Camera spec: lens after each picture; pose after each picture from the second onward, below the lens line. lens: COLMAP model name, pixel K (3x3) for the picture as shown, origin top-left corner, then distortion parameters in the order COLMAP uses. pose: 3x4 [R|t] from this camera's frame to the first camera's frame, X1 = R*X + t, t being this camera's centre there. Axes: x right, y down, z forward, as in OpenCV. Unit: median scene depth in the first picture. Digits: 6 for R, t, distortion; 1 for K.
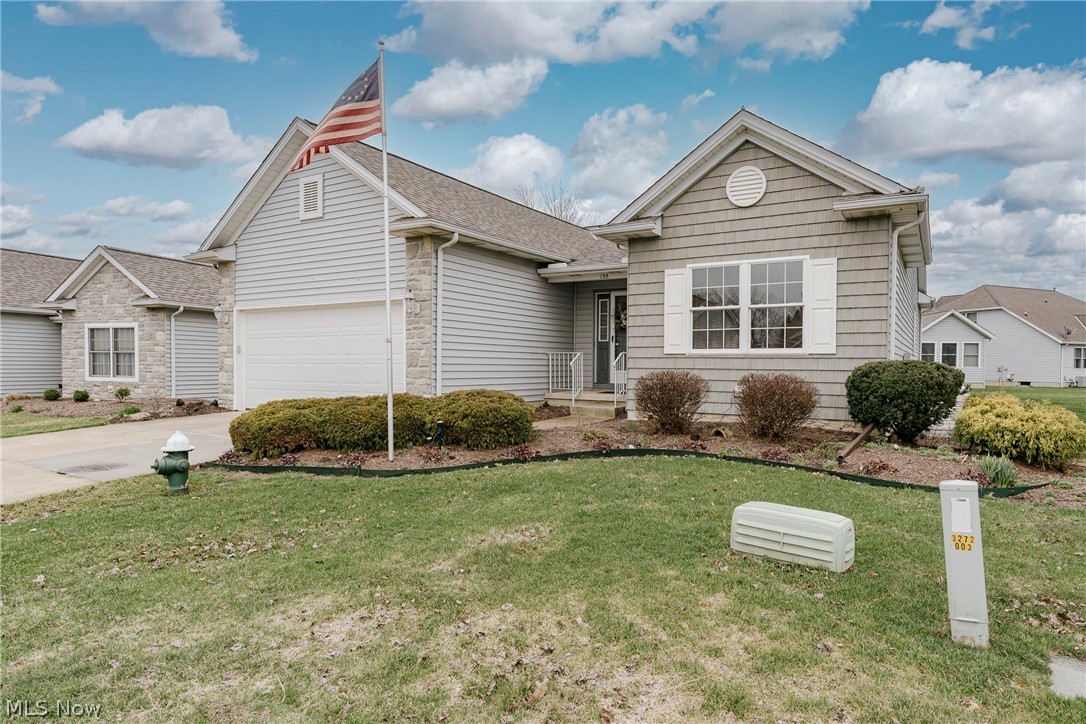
lens RADIAL K [[532.3, 0, 543.1], [0, 532.3, 365.2], [0, 0, 1]] dist [0.001030, -0.000053]
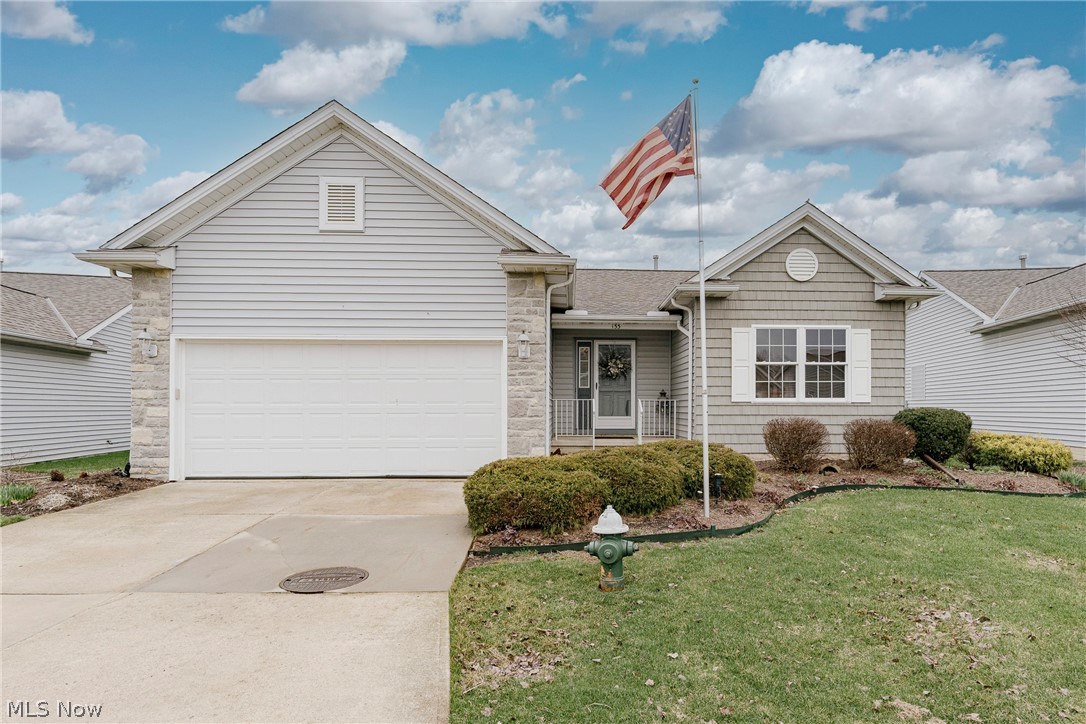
lens RADIAL K [[535.7, 0, 521.2], [0, 535.7, 398.8], [0, 0, 1]] dist [-0.001339, 0.000019]
pose [[0.879028, 0.000411, 0.476769, -0.748015], [0.006745, 0.999889, -0.013298, -0.016579], [-0.476722, 0.014905, 0.878928, 0.227619]]
